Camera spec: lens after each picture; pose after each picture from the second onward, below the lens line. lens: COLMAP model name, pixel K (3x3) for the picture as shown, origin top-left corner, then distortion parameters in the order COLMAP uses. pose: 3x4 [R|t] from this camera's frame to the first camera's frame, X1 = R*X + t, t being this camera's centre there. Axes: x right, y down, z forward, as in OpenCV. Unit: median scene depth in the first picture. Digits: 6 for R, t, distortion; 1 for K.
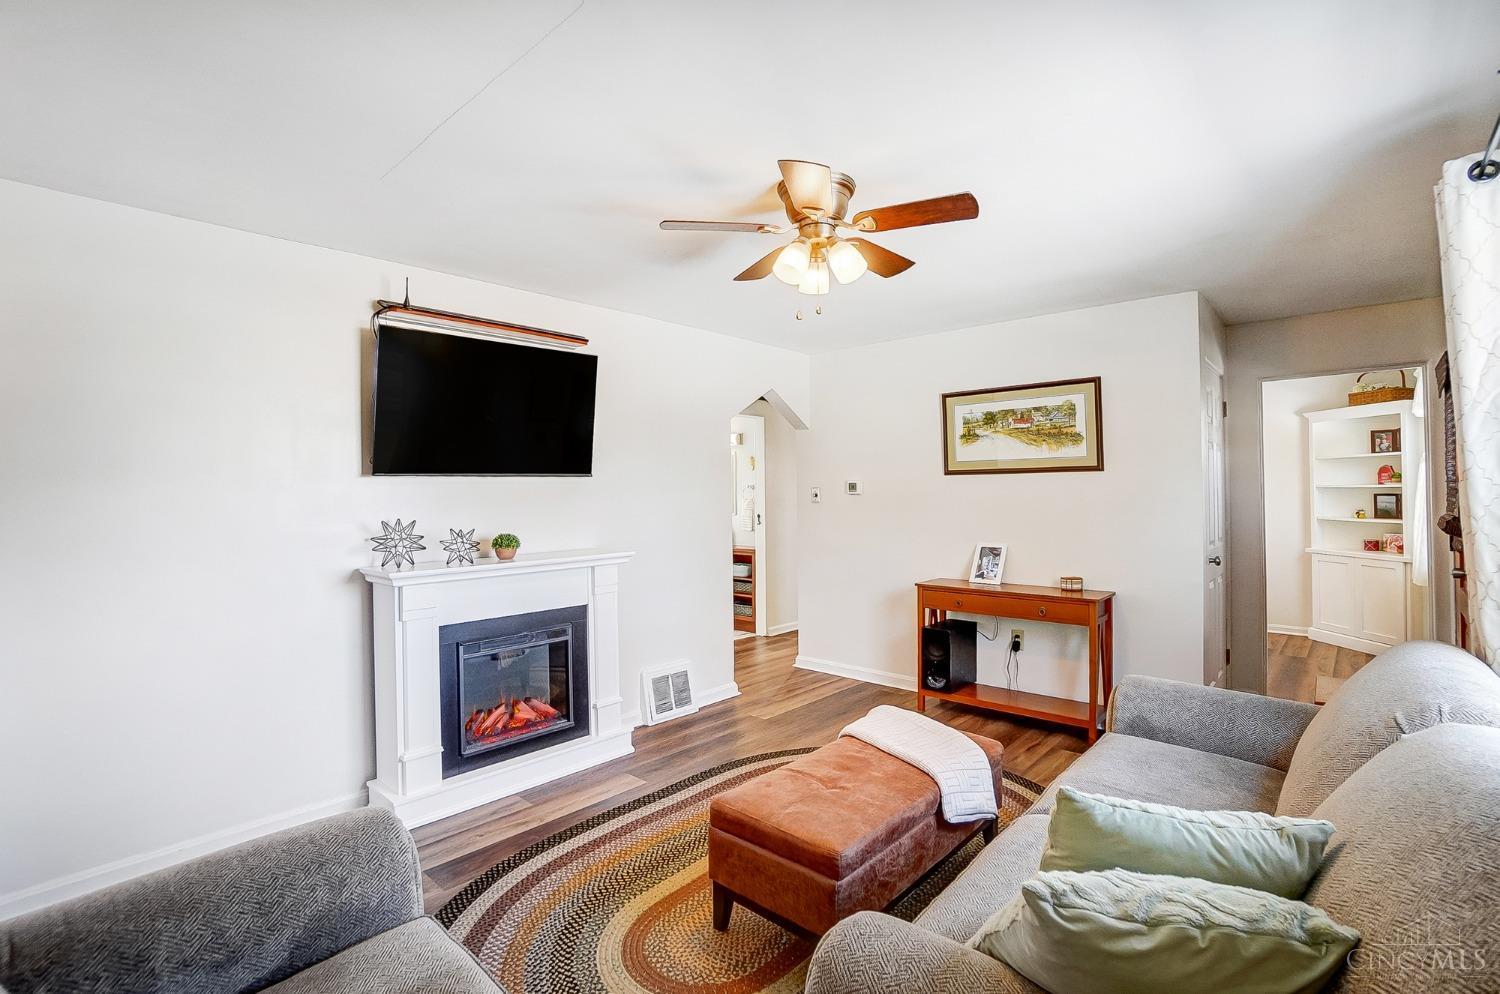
lens RADIAL K [[693.2, 0, 743.2], [0, 693.2, 482.5], [0, 0, 1]] dist [-0.069951, 0.024269]
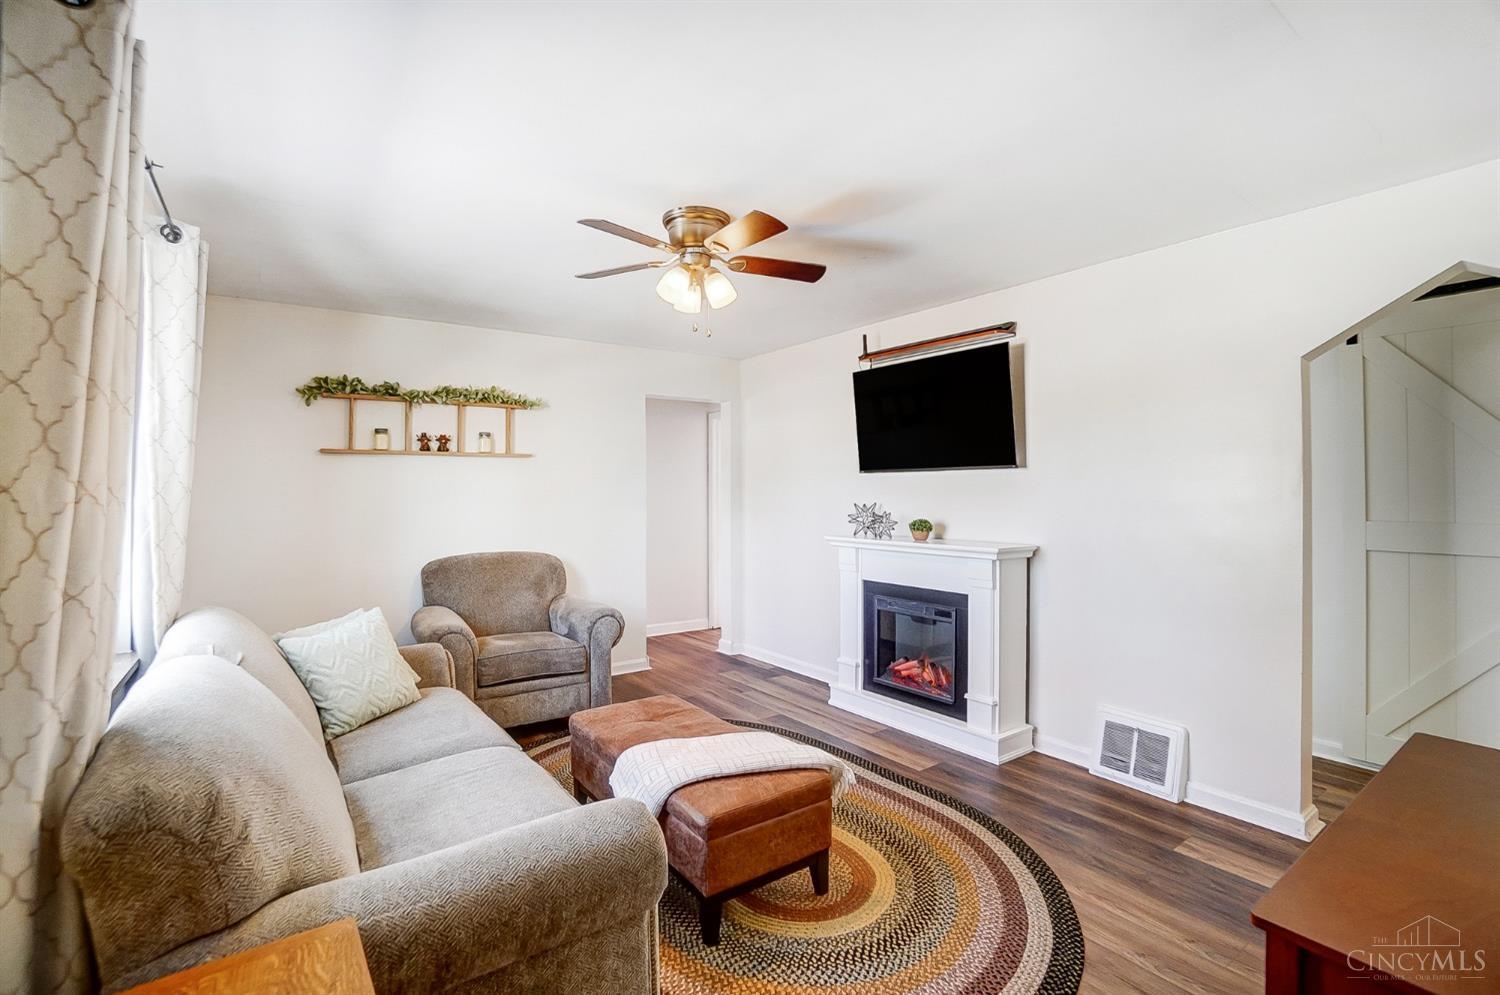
lens RADIAL K [[693.2, 0, 743.2], [0, 693.2, 483.0], [0, 0, 1]] dist [-0.069951, 0.024269]
pose [[-0.201592, 0.009719, -0.979421, 0.725574], [0.018146, 0.999816, 0.006187, -0.000682], [0.979301, -0.016525, -0.201731, 0.766766]]
